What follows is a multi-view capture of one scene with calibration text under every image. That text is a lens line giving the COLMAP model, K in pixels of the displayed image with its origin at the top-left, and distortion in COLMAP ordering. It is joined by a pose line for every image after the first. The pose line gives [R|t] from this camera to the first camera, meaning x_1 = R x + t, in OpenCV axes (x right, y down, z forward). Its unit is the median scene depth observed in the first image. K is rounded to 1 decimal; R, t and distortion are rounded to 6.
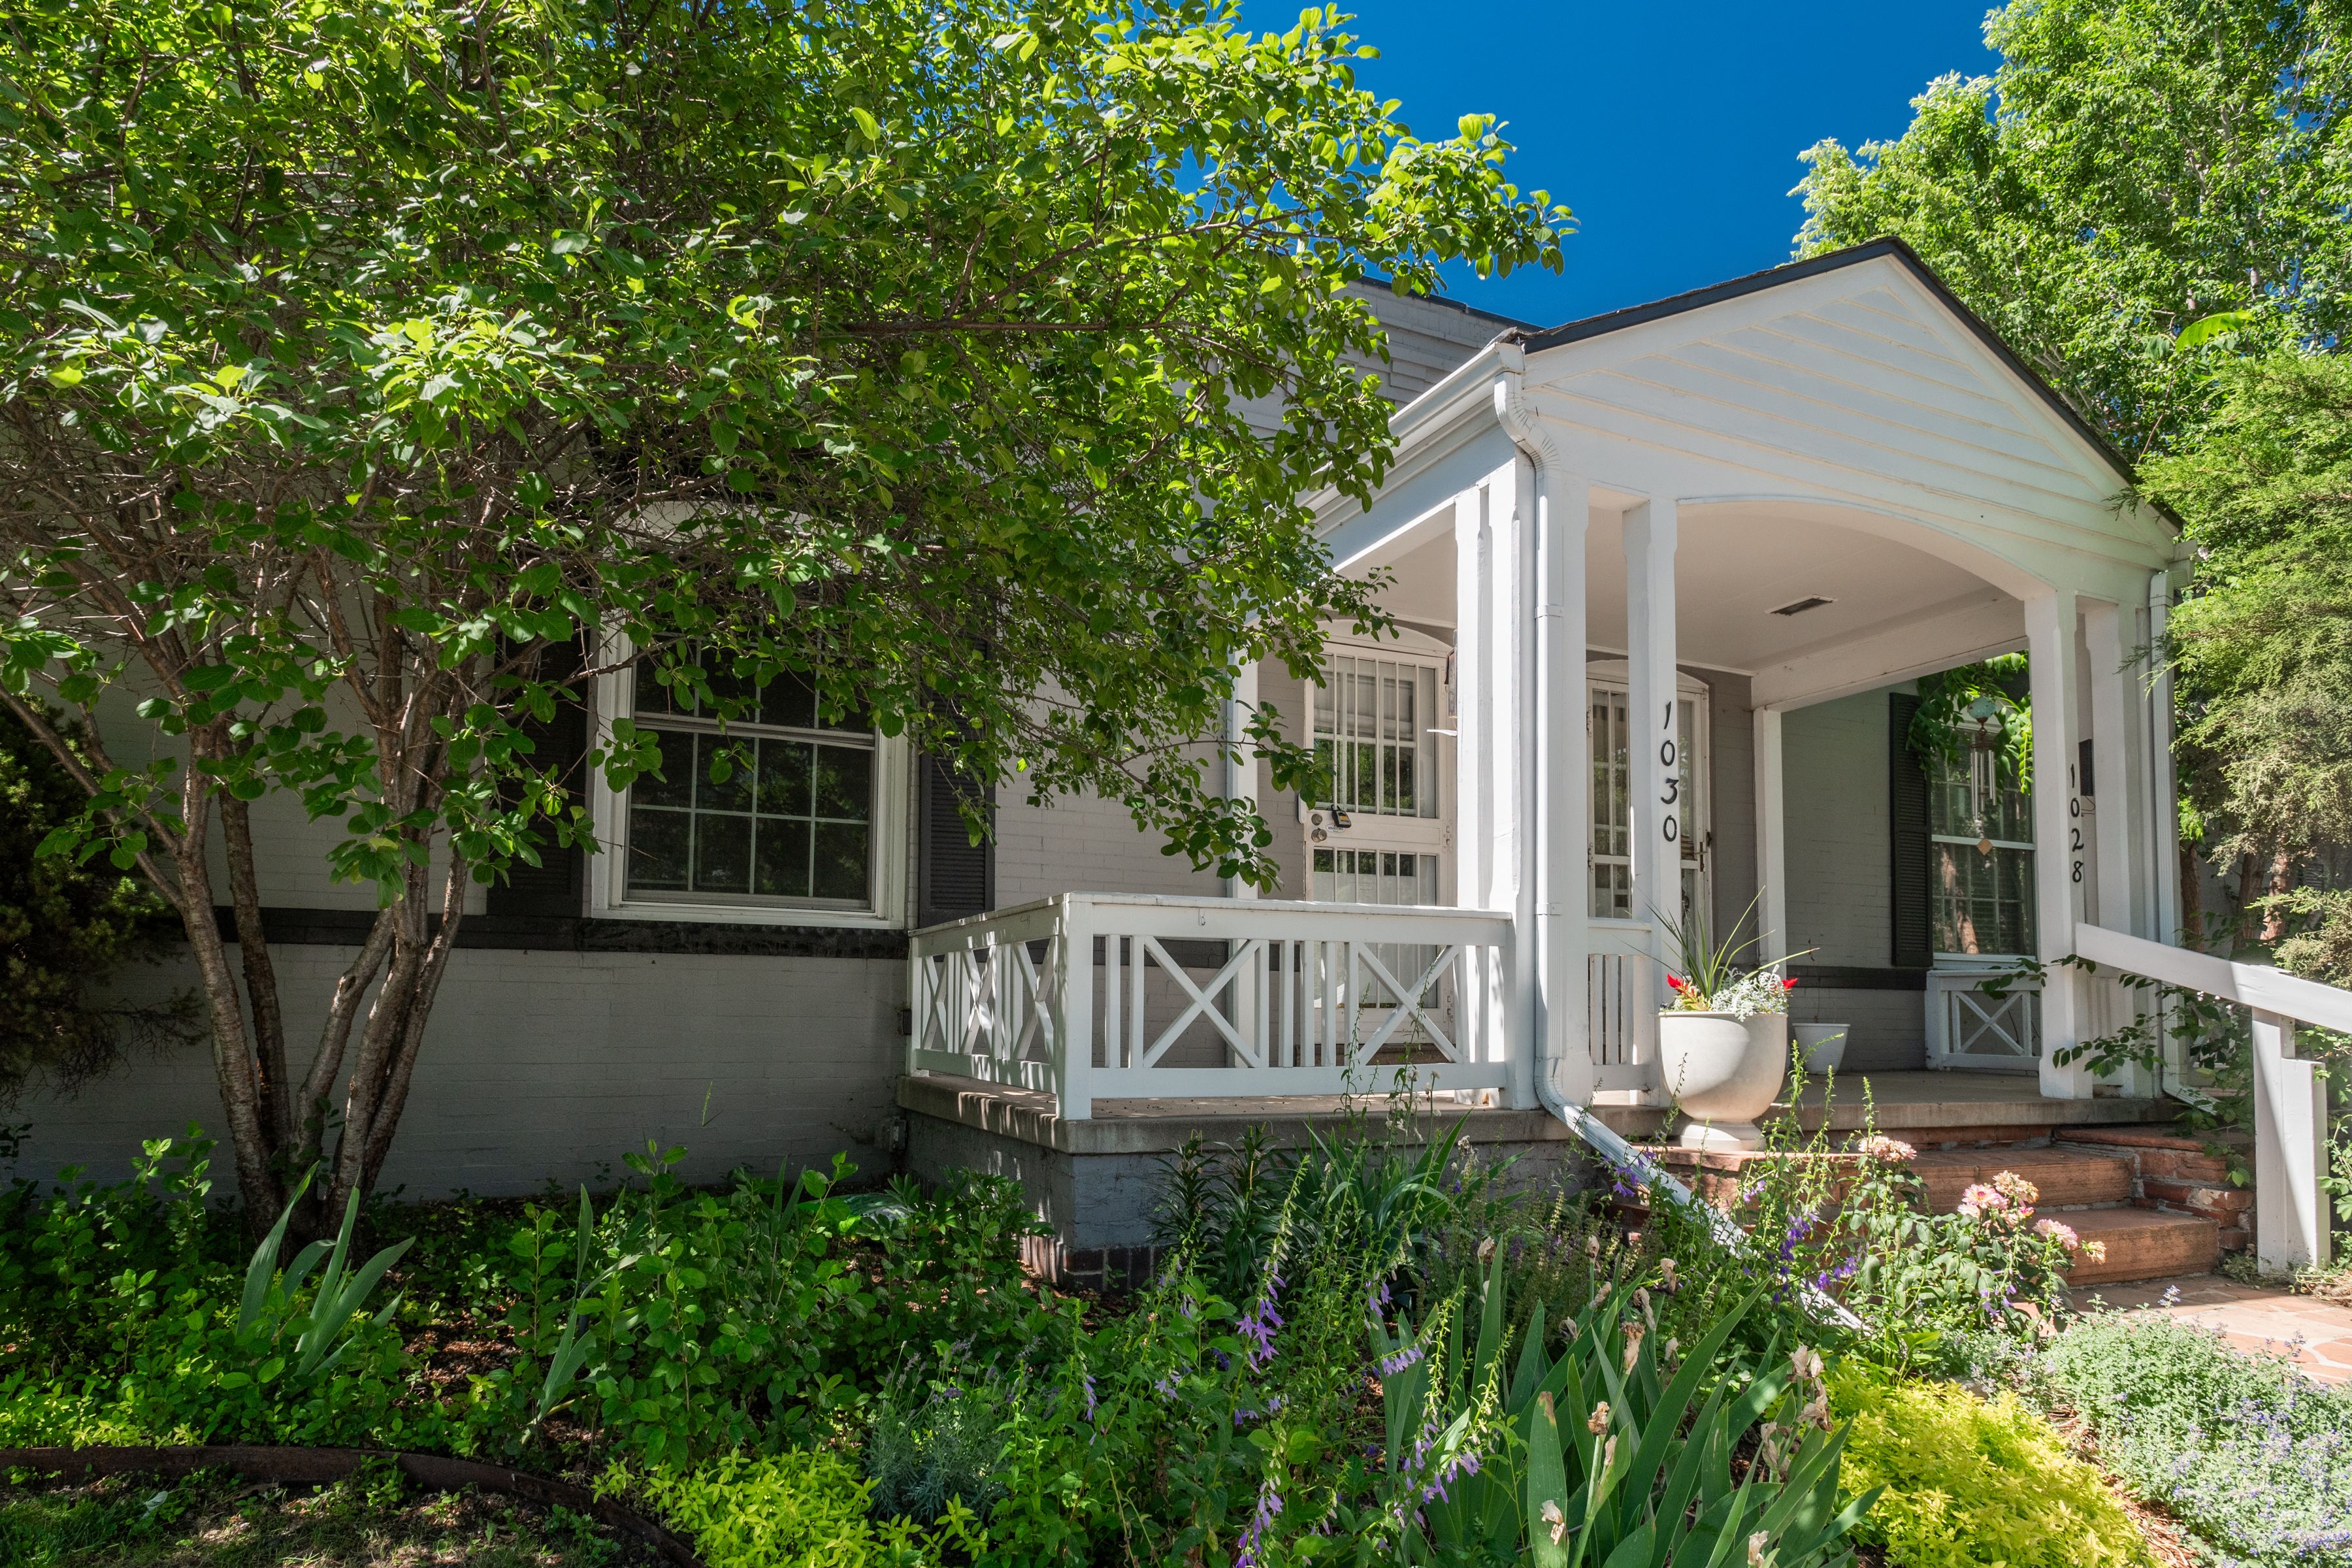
lens RADIAL K [[1258.5, 0, 1096.2], [0, 1258.5, 925.4], [0, 0, 1]] dist [-0.001338, -0.000722]
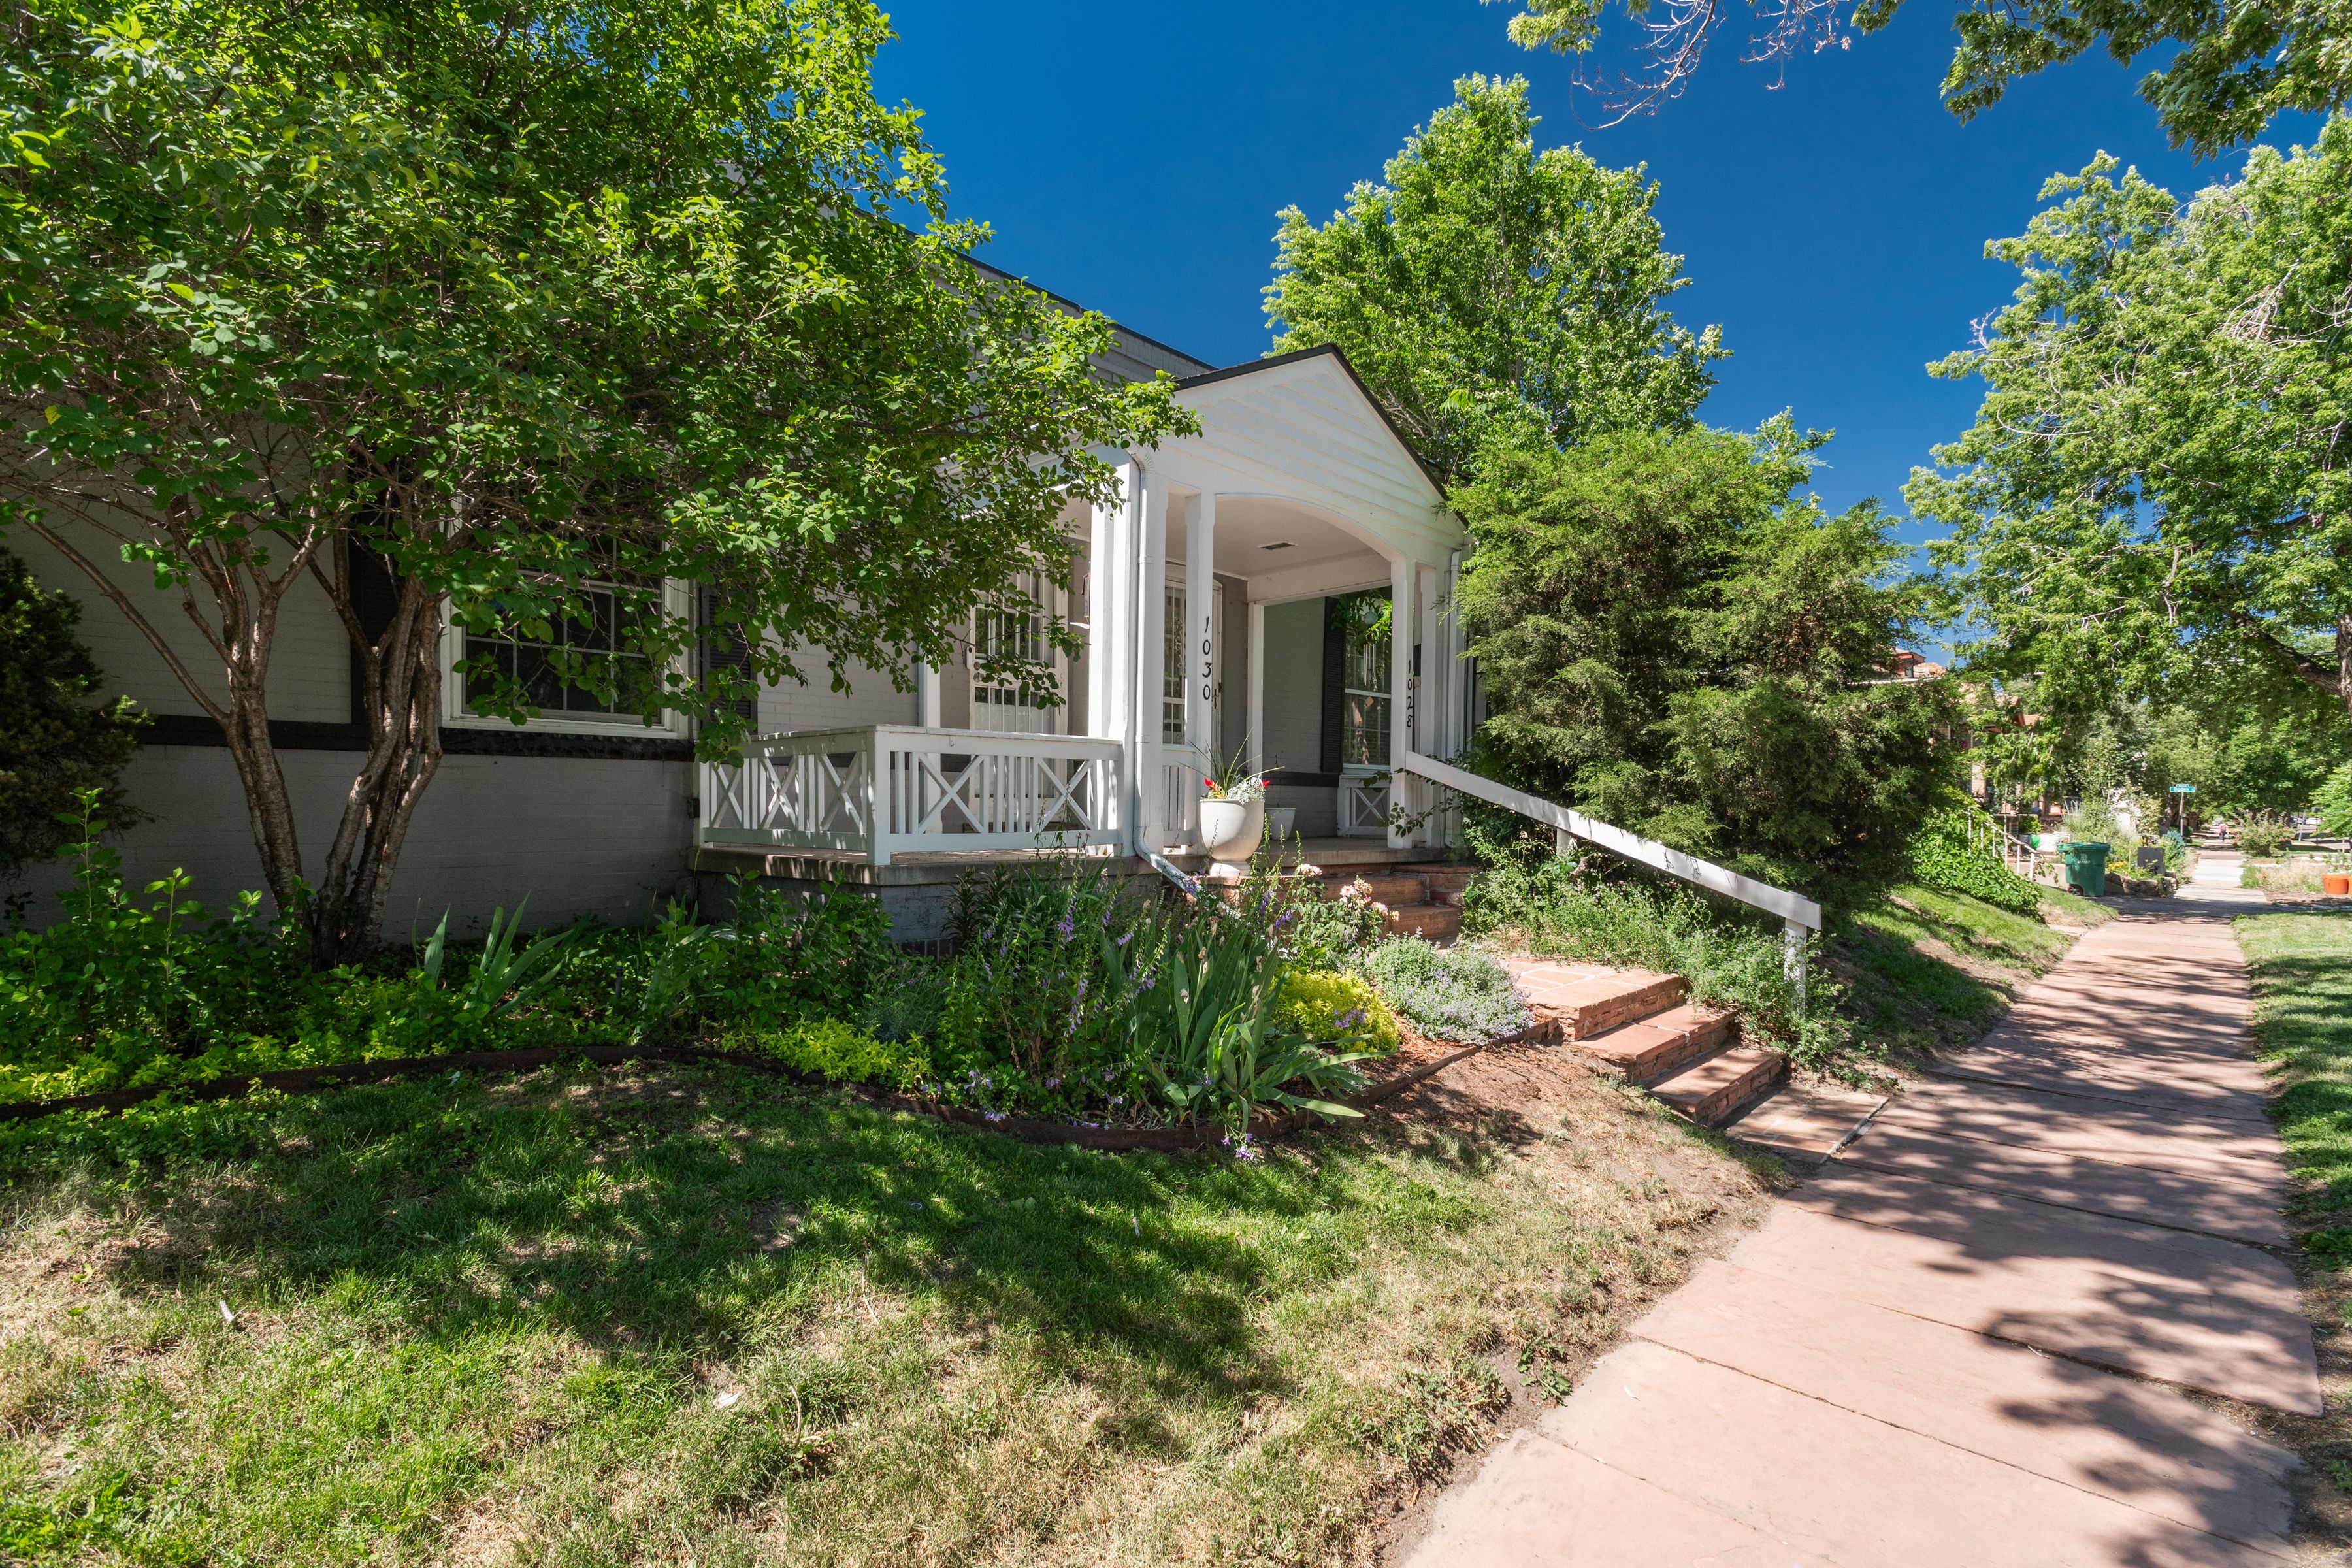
lens RADIAL K [[1106.2, 0, 1176.0], [0, 1106.2, 784.0], [0, 0, 1]] dist [0.000285, 0.000074]
pose [[0.909949, 0.004797, 0.414693, -0.203476], [-0.026059, 0.998619, 0.045628, -0.020473], [-0.413901, -0.052325, 0.908817, -0.351760]]
